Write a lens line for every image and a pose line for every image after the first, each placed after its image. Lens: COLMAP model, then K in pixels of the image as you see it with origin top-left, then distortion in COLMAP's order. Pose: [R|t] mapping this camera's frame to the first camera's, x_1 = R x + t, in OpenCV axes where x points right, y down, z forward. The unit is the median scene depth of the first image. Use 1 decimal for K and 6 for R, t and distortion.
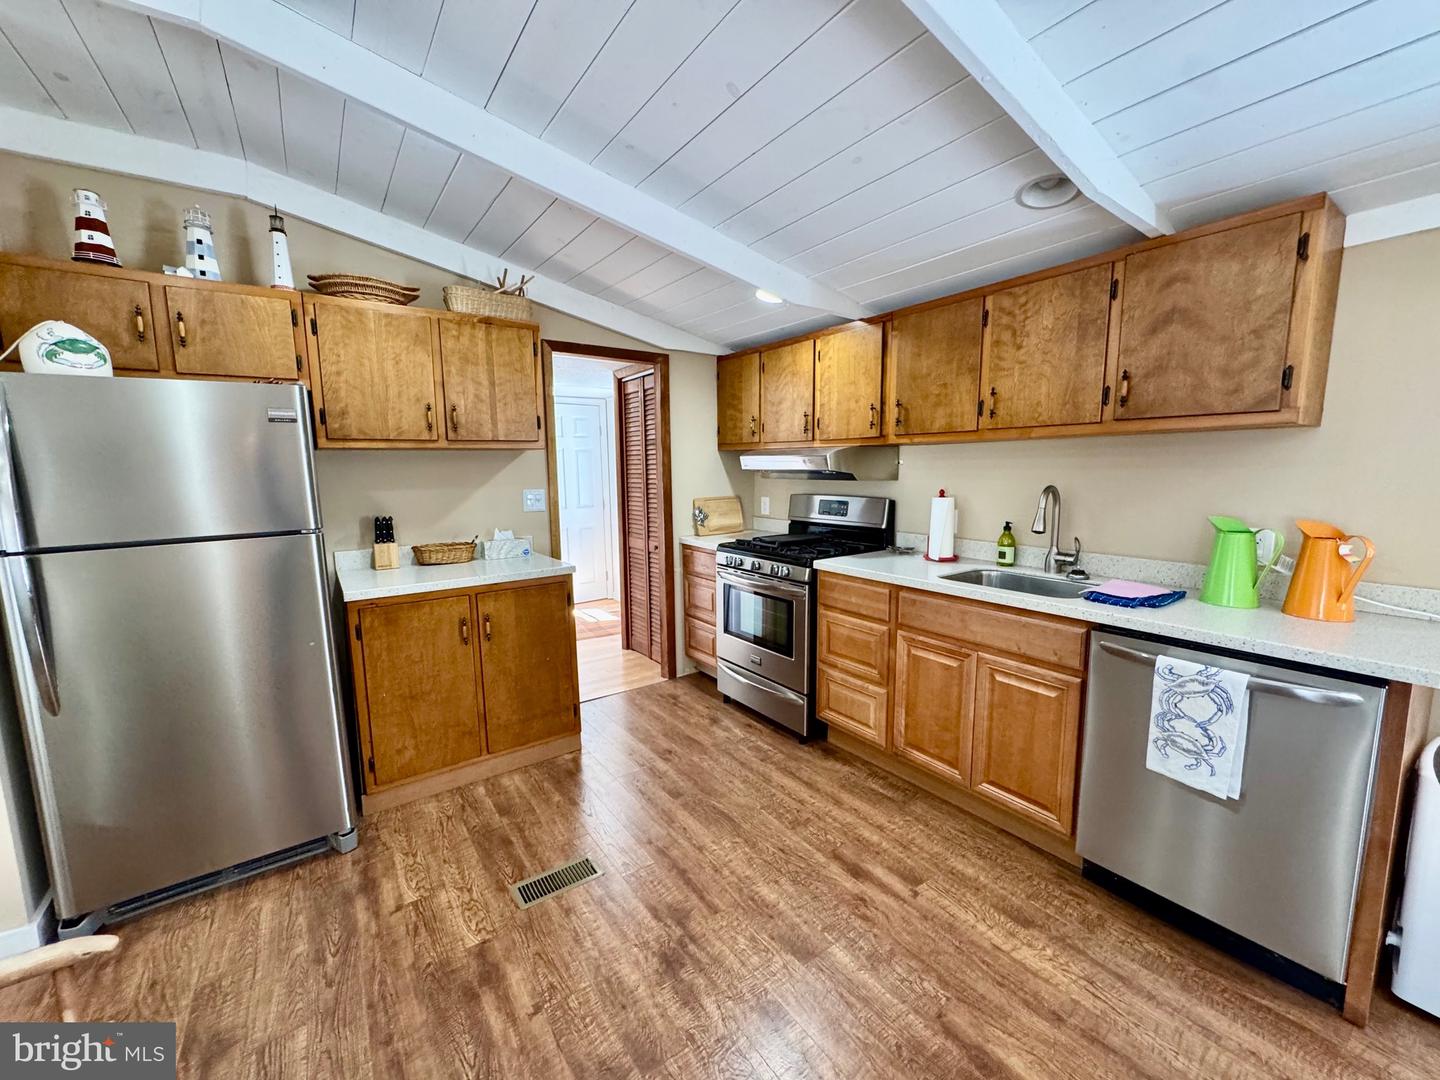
lens RADIAL K [[572.5, 0, 721.2], [0, 572.5, 537.5], [0, 0, 1]] dist [-0.000291, 0.000141]
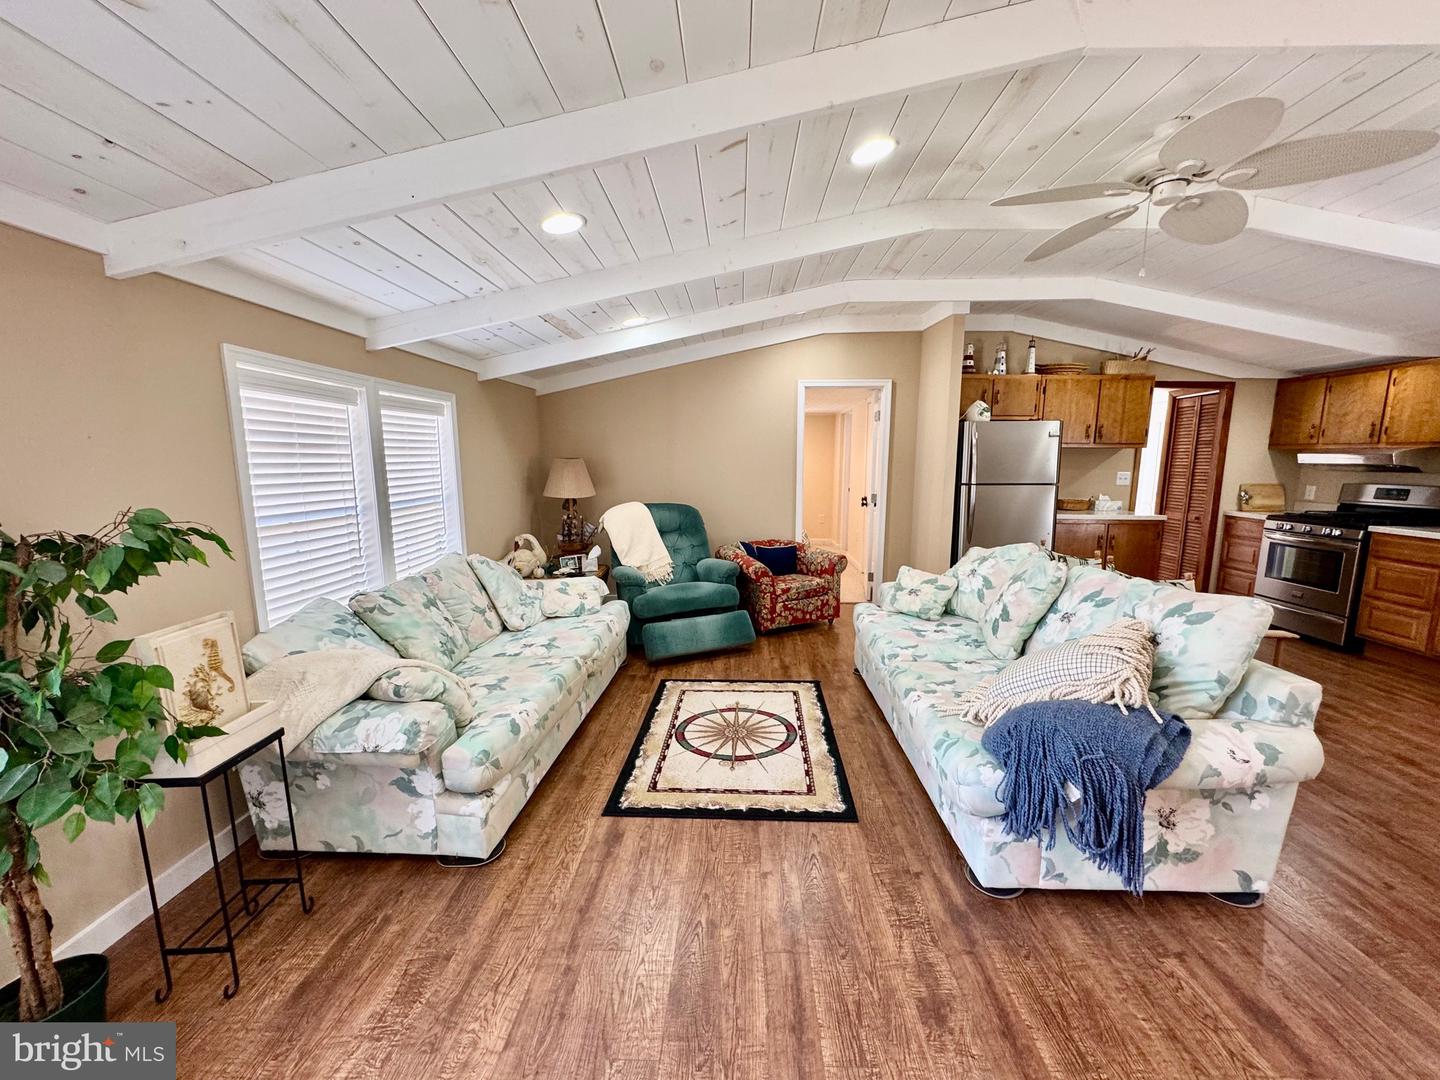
lens RADIAL K [[572.5, 0, 724.3], [0, 572.5, 542.4], [0, 0, 1]] dist [-0.000291, 0.000141]
pose [[0.797909, 0.104816, -0.593595, -0.254141], [-0.093324, 0.994373, 0.050139, 0.147162], [0.595510, 0.015391, 0.803201, -1.047760]]
